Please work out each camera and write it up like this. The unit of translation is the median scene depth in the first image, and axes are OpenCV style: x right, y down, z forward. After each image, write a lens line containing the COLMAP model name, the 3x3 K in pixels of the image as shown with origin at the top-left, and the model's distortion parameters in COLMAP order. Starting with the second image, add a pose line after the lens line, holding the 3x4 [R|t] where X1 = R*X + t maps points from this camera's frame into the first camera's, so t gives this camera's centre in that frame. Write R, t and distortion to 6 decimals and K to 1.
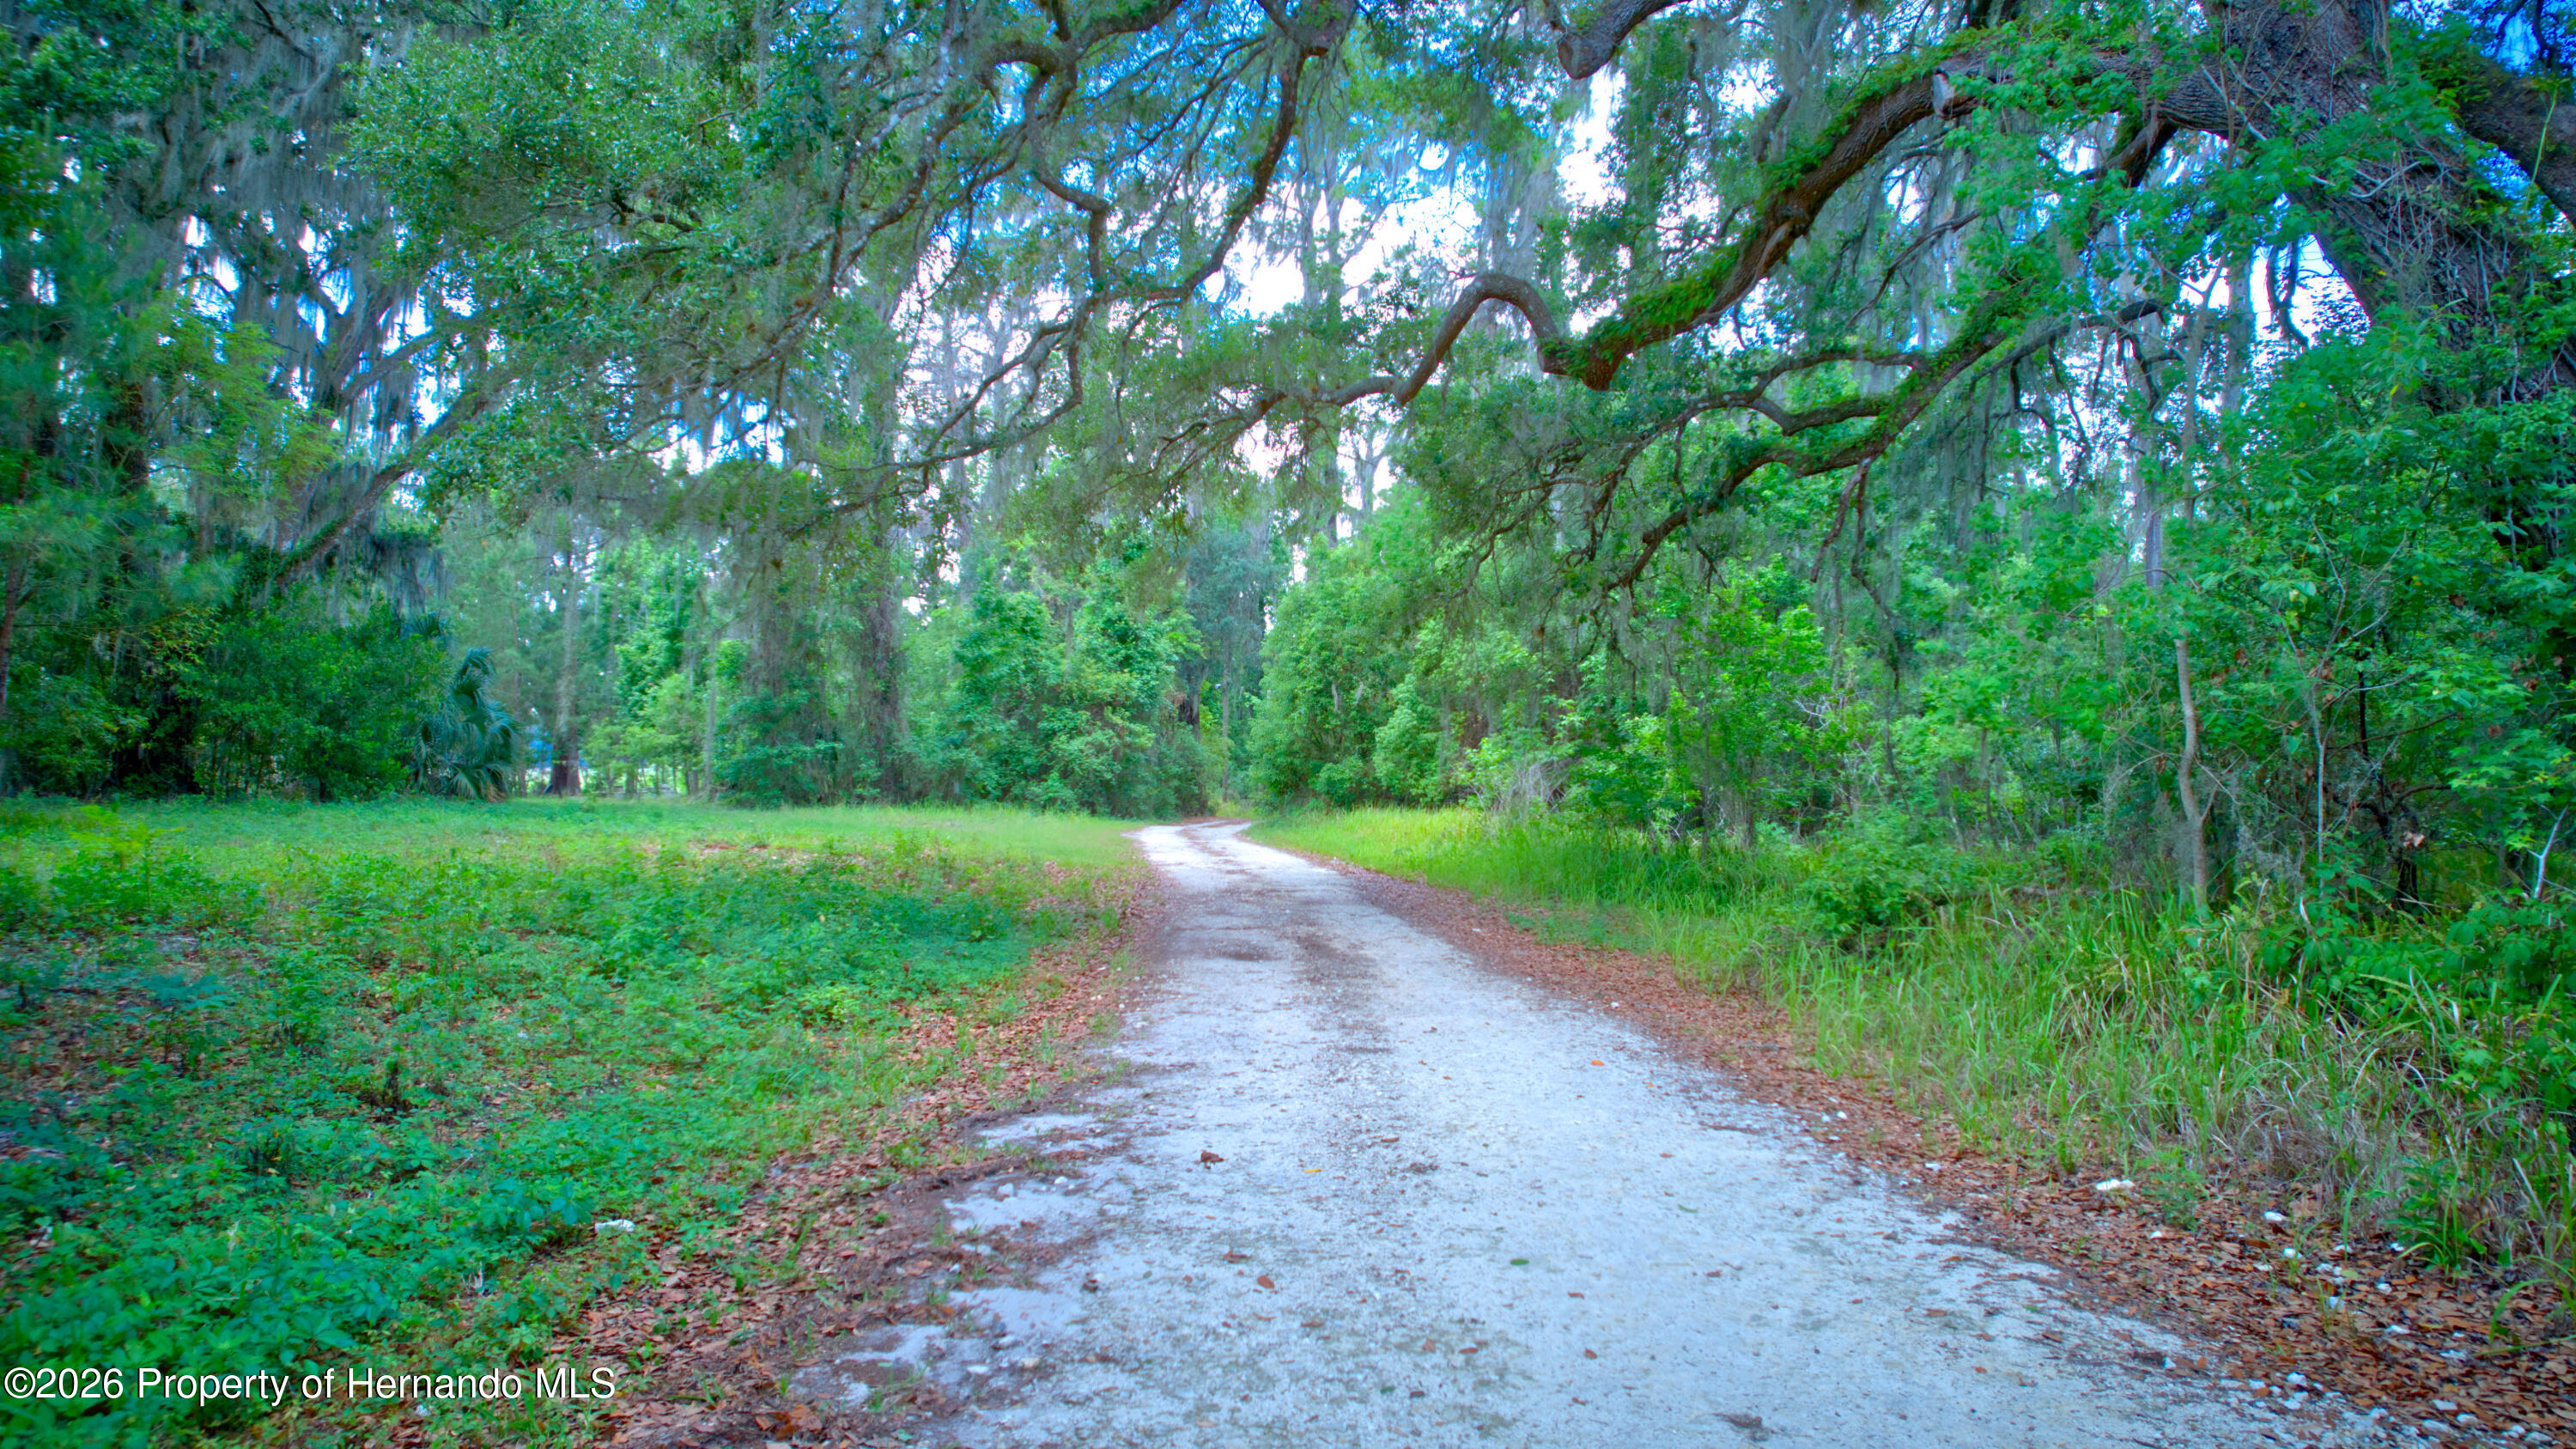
lens RADIAL K [[1645.8, 0, 1288.0], [0, 1645.8, 724.5], [0, 0, 1]] dist [-0.087939, 0.075740]
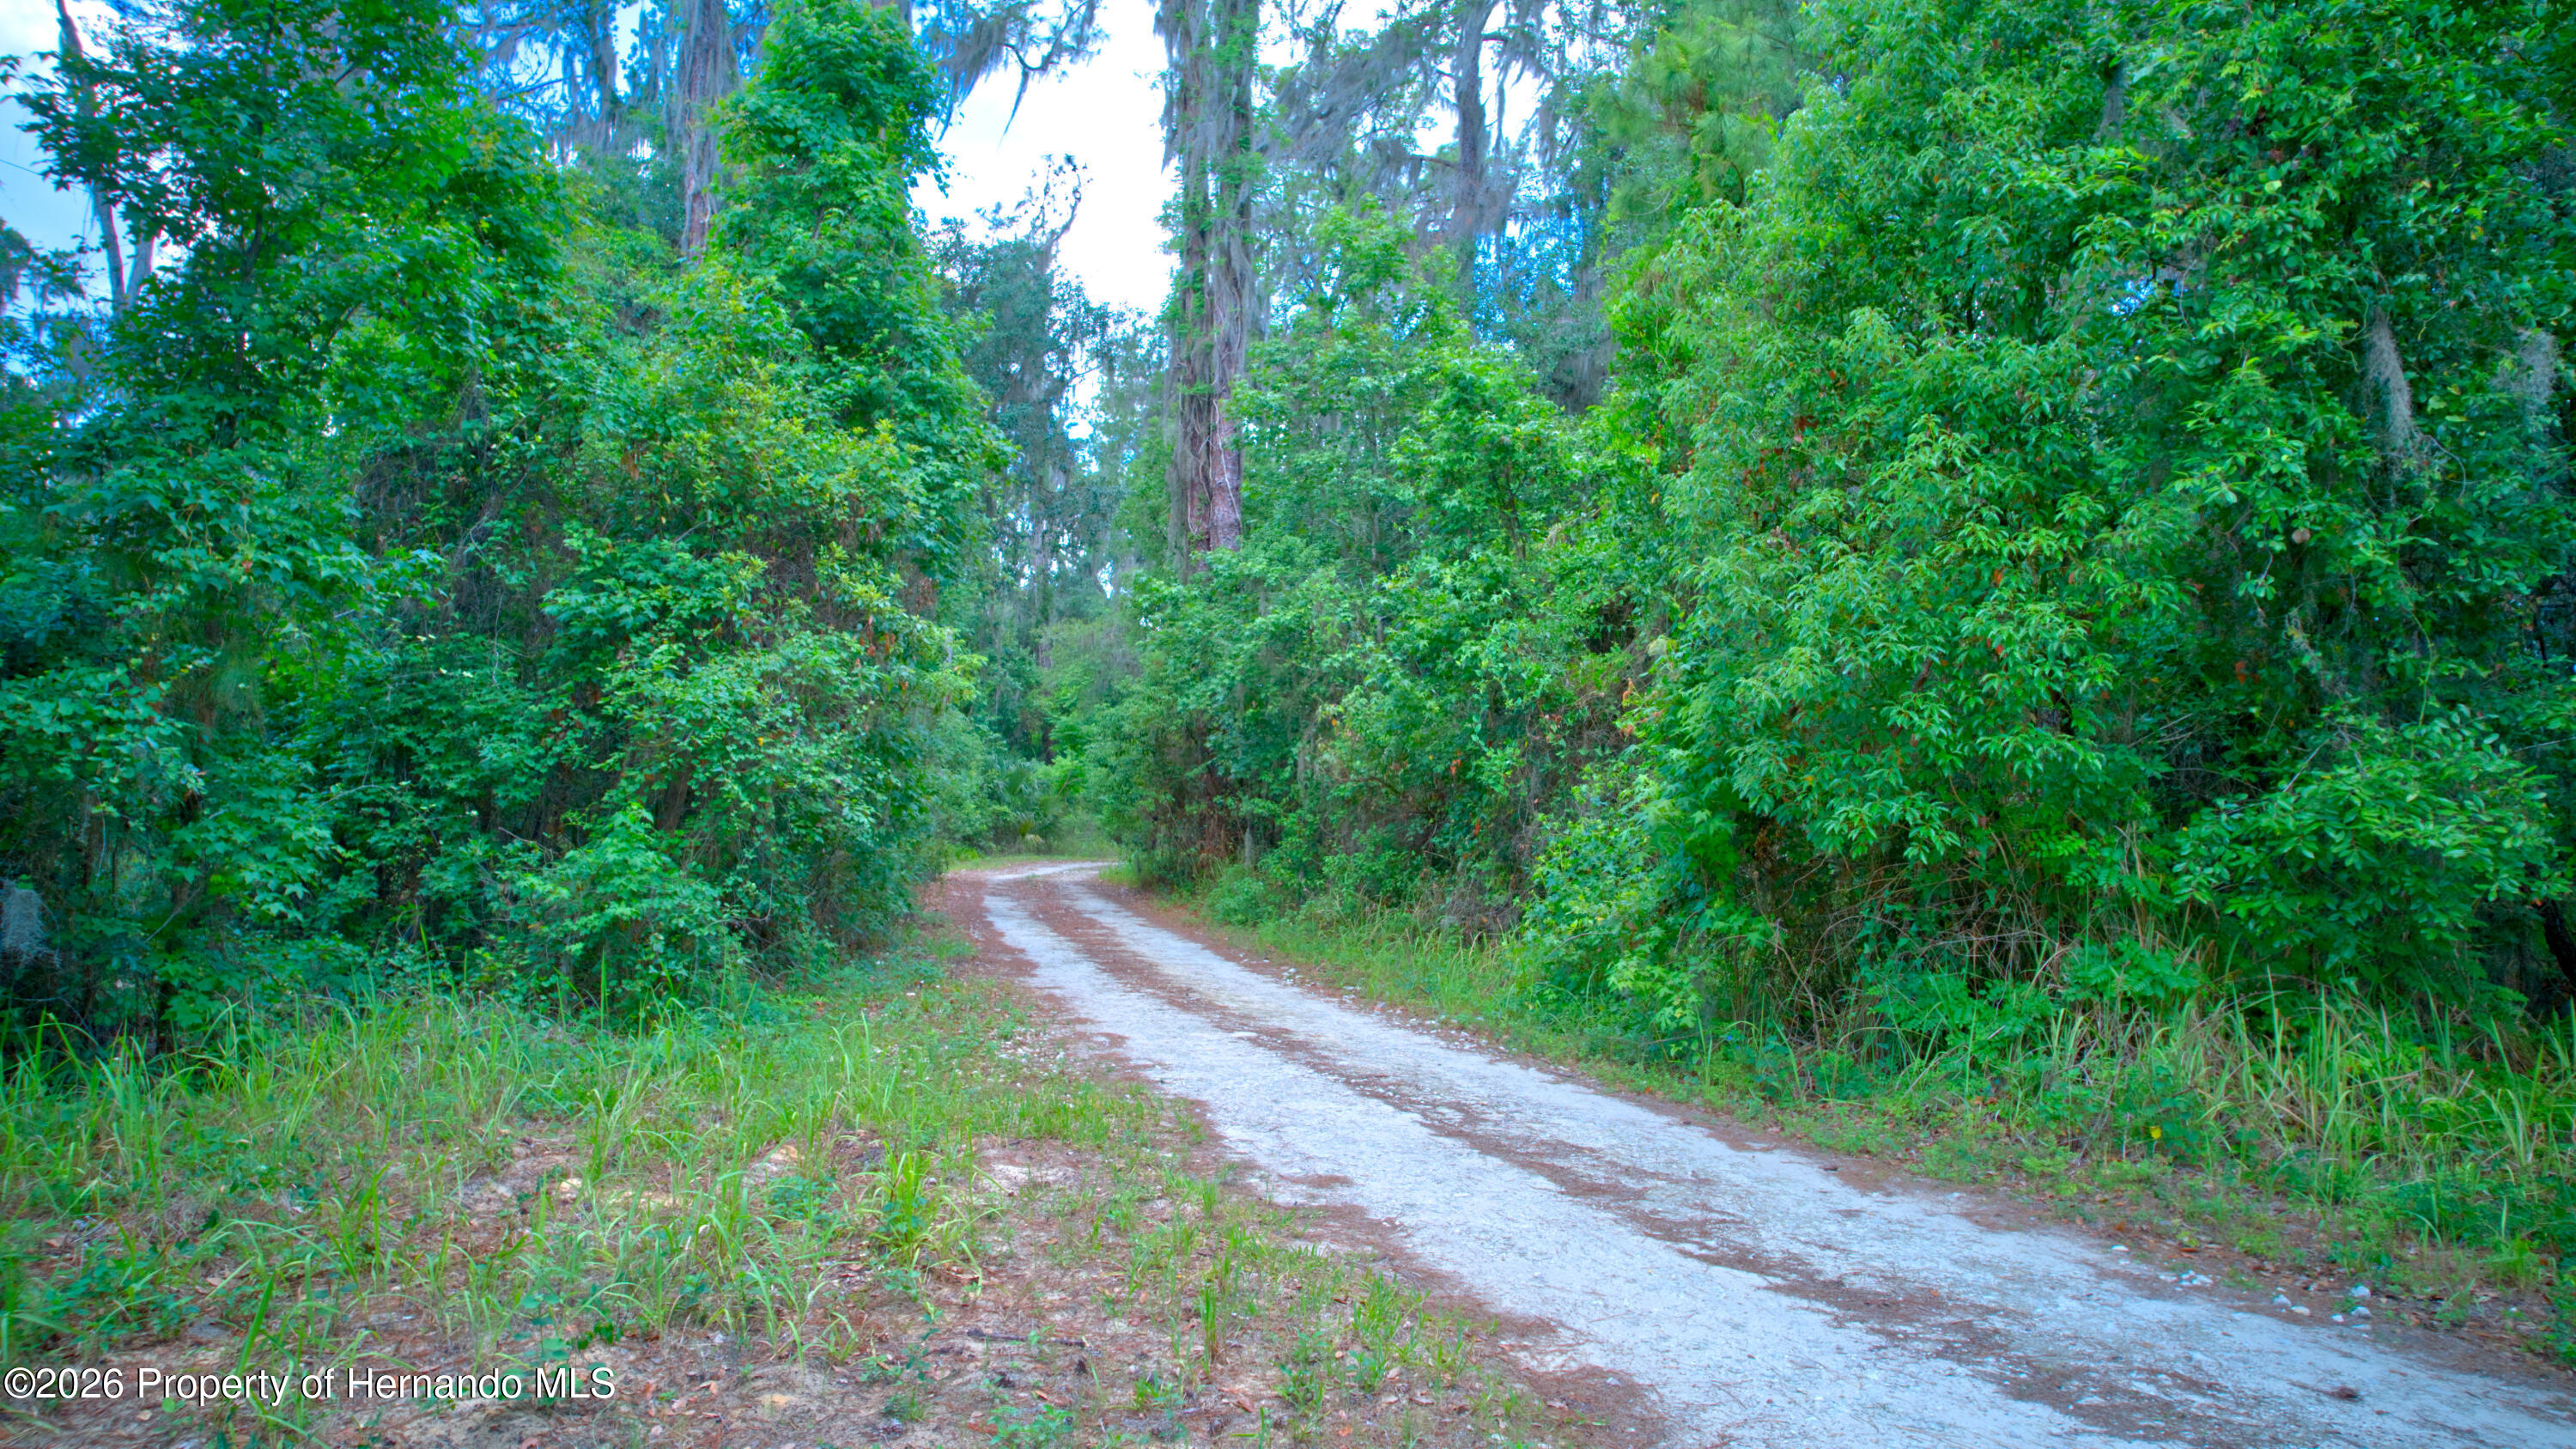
lens RADIAL K [[1645.8, 0, 1288.0], [0, 1645.8, 724.5], [0, 0, 1]] dist [-0.087939, 0.075740]
pose [[0.950804, 0.006389, 0.309727, -0.122787], [-0.005097, 0.999975, -0.004982, 0.018777], [-0.309751, 0.003158, 0.950812, 0.746404]]
